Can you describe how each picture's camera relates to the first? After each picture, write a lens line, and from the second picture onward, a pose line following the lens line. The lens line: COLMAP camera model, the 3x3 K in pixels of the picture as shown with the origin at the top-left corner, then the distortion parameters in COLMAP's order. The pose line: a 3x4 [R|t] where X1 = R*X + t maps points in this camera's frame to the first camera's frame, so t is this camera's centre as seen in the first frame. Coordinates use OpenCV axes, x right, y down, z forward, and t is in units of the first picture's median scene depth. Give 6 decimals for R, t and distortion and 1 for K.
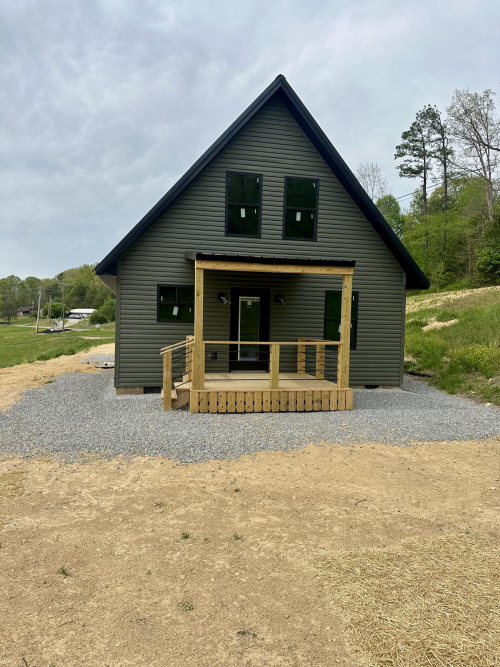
lens RADIAL K [[468.3, 0, 246.3], [0, 468.3, 334.4], [0, 0, 1]] dist [0.115705, -0.177725]
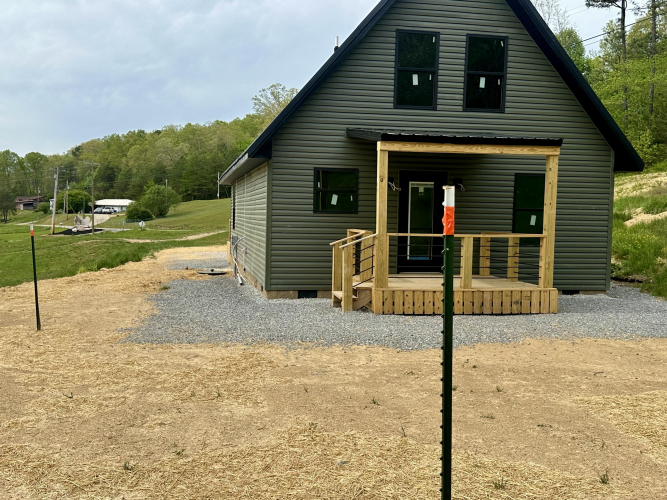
lens RADIAL K [[693.7, 0, 335.9], [0, 693.7, 249.7], [0, 0, 1]] dist [0.184489, -0.391303]
pose [[0.999820, -0.002390, -0.018822, -0.124009], [0.002738, 0.999826, 0.018474, 0.016047], [0.018775, -0.018522, 0.999652, -0.232474]]
